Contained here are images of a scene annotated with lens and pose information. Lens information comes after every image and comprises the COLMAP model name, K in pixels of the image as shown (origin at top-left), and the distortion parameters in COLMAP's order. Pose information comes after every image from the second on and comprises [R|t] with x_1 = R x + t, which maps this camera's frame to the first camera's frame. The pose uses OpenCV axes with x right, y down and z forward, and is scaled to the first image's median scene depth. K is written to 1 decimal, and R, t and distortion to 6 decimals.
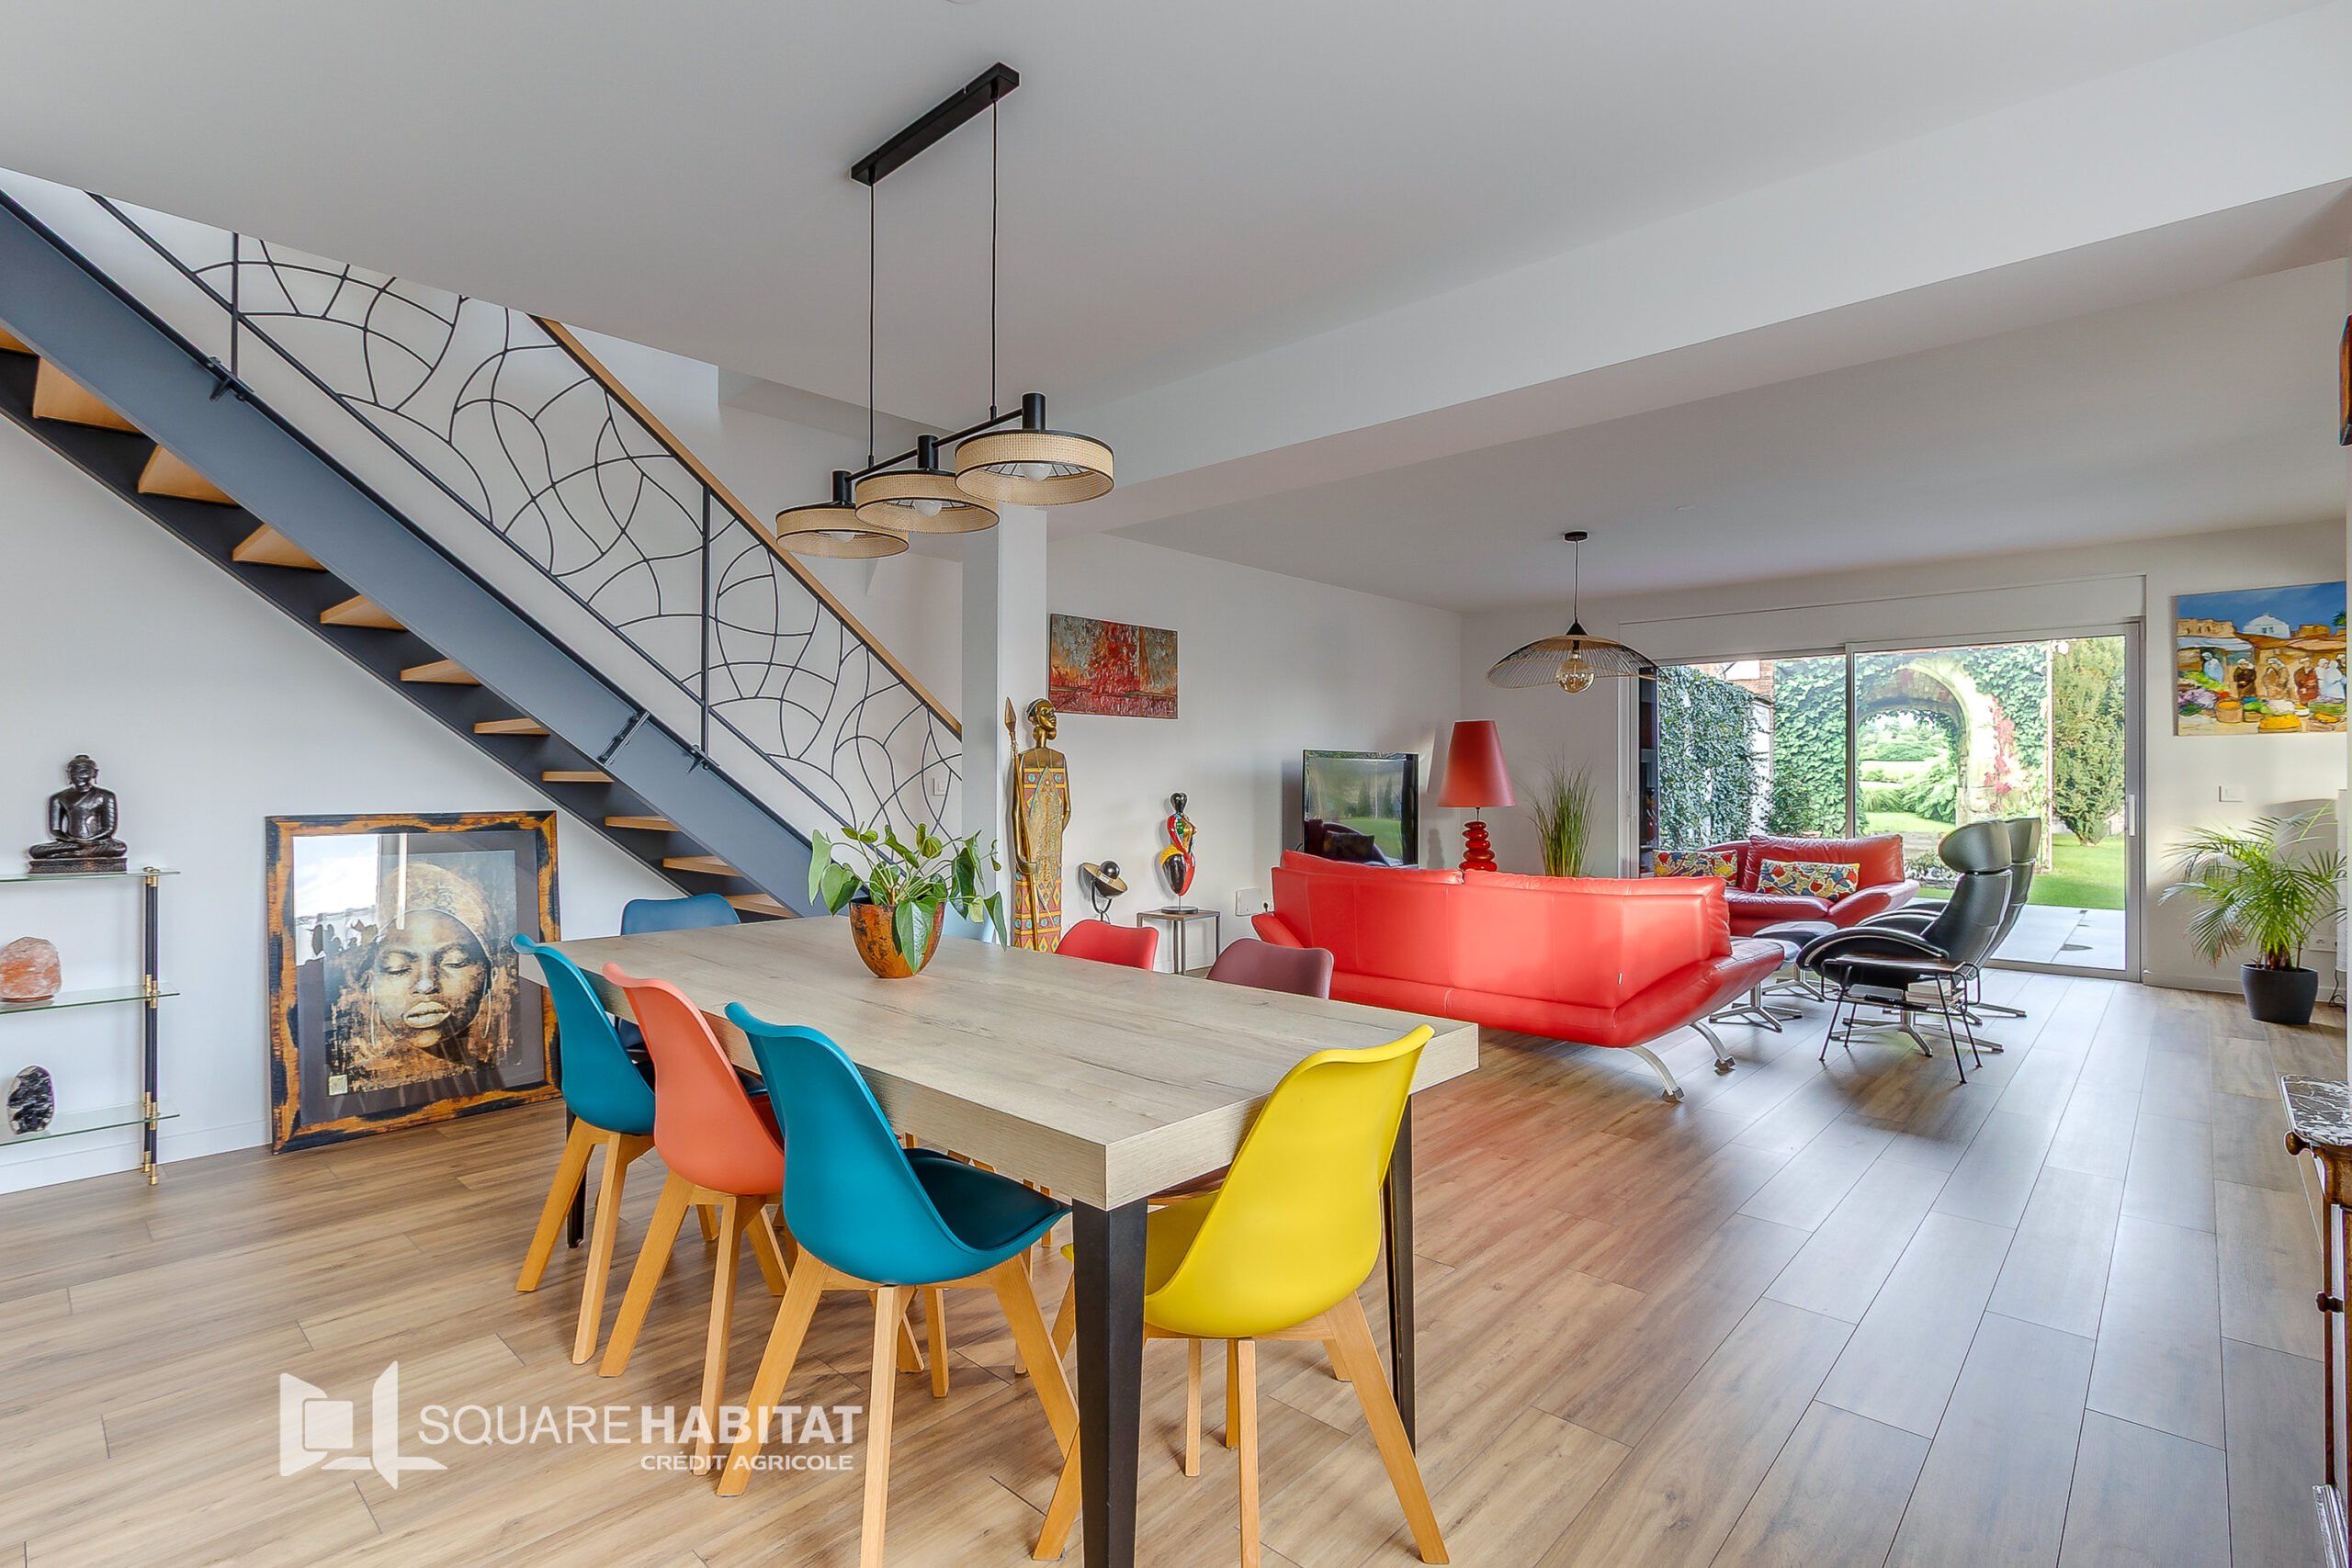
lens RADIAL K [[1089.6, 0, 1178.7], [0, 1089.6, 768.9], [0, 0, 1]] dist [-0.002654, -0.001548]
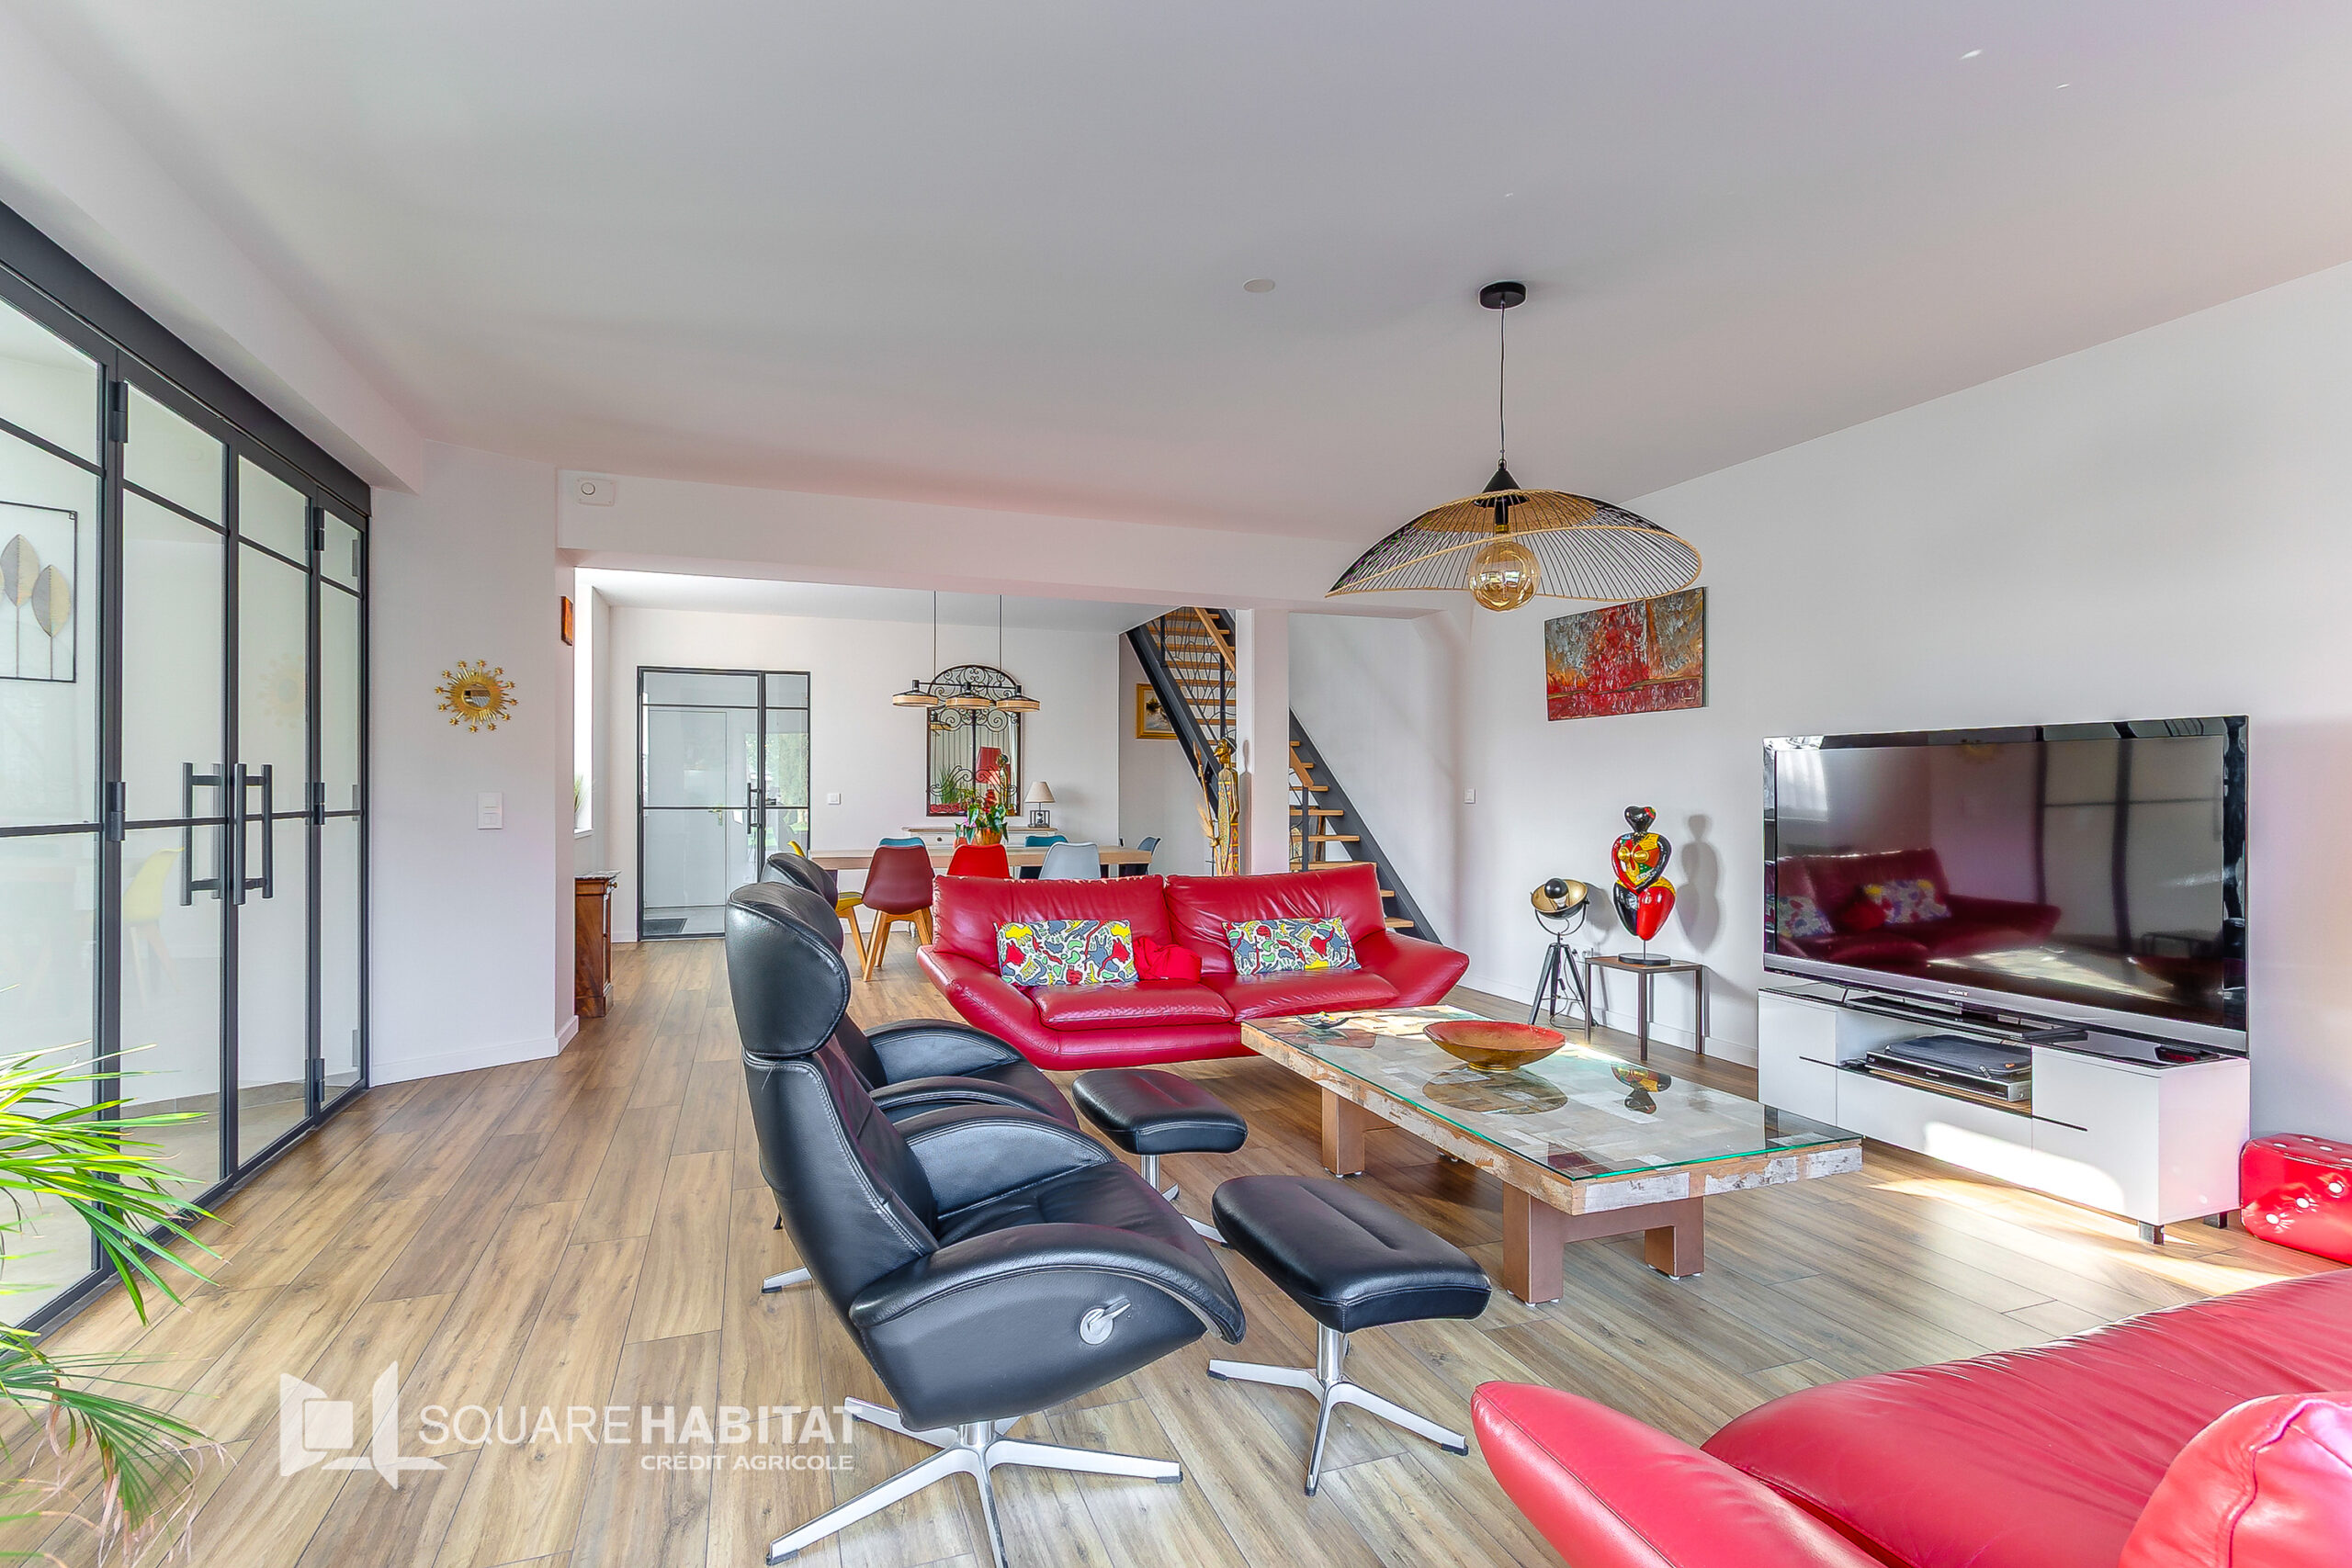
lens RADIAL K [[1089.6, 0, 1180.0], [0, 1089.6, 789.2], [0, 0, 1]] dist [-0.002654, -0.001548]
pose [[-0.440818, -0.001663, -0.897595, 0.818578], [0.009249, 0.999937, -0.006394, 0.011406], [0.897549, -0.011121, -0.440775, 1.017135]]
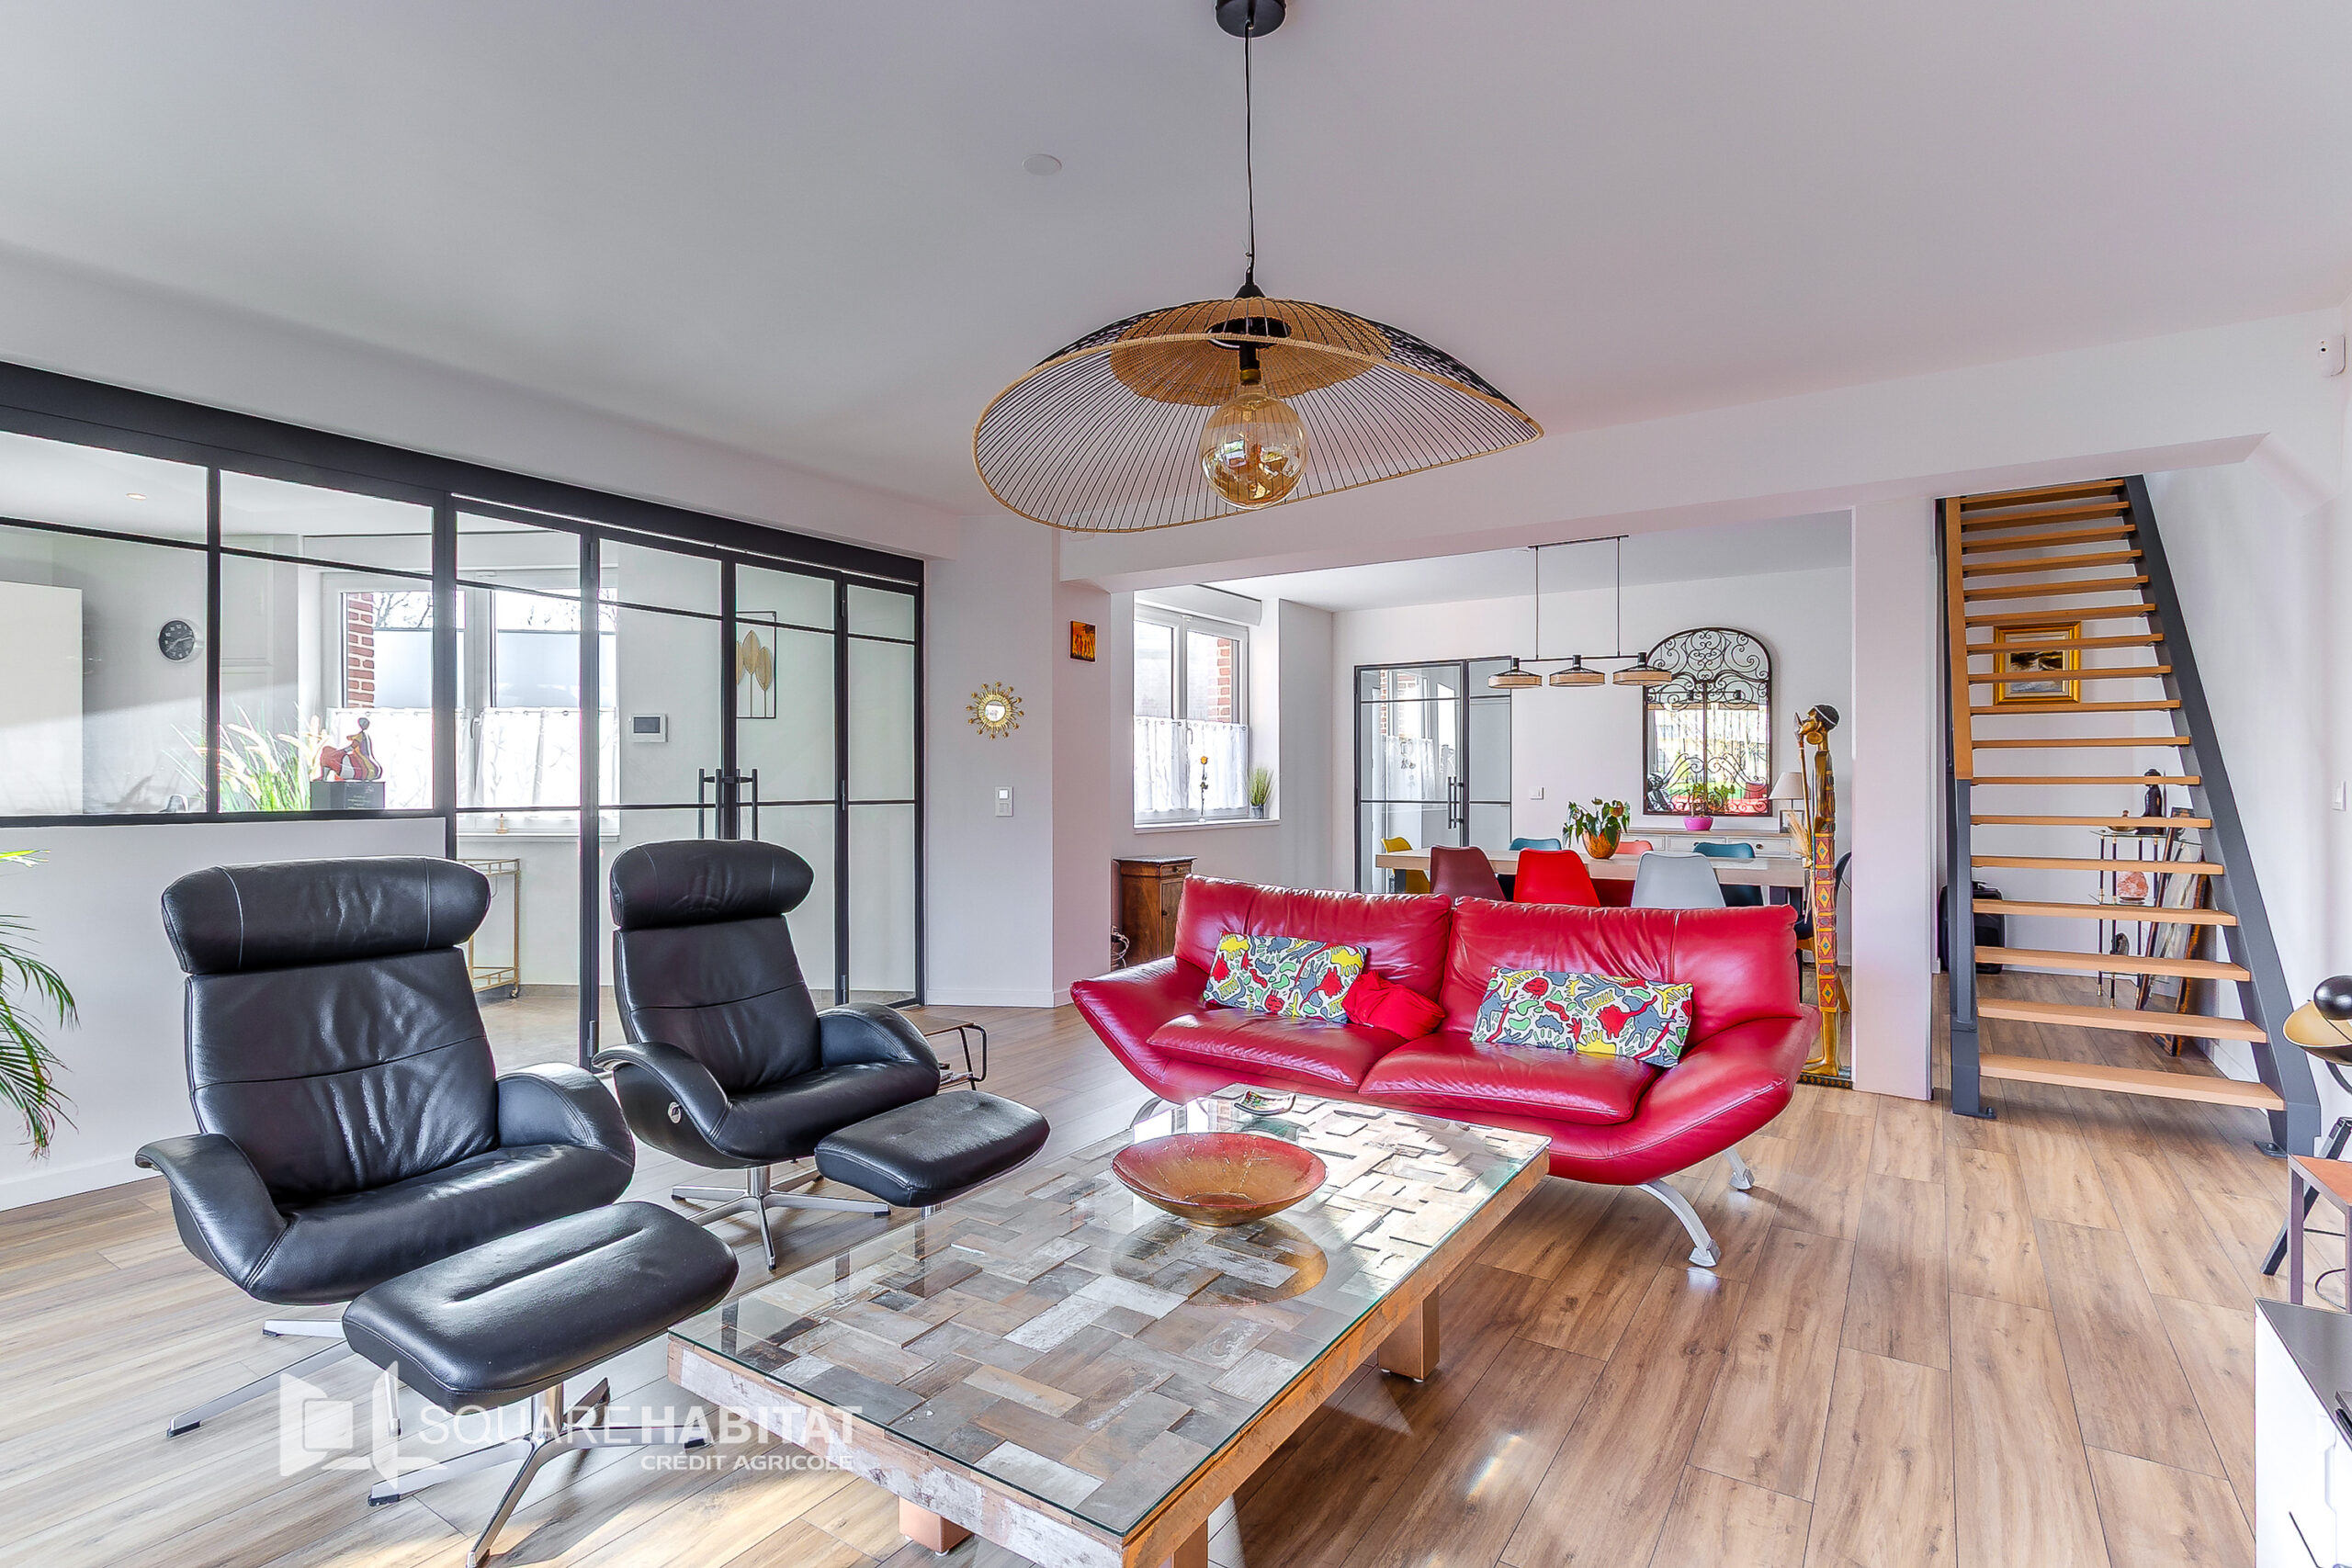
lens RADIAL K [[1141.5, 0, 1176.3], [0, 1141.5, 783.9], [0, 0, 1]] dist [-0.015997, -0.000078]
pose [[-0.985071, 0.000183, -0.172149, 0.378682], [0.001722, 0.999960, -0.008792, 0.010901], [0.172141, -0.008957, -0.985032, 1.258066]]
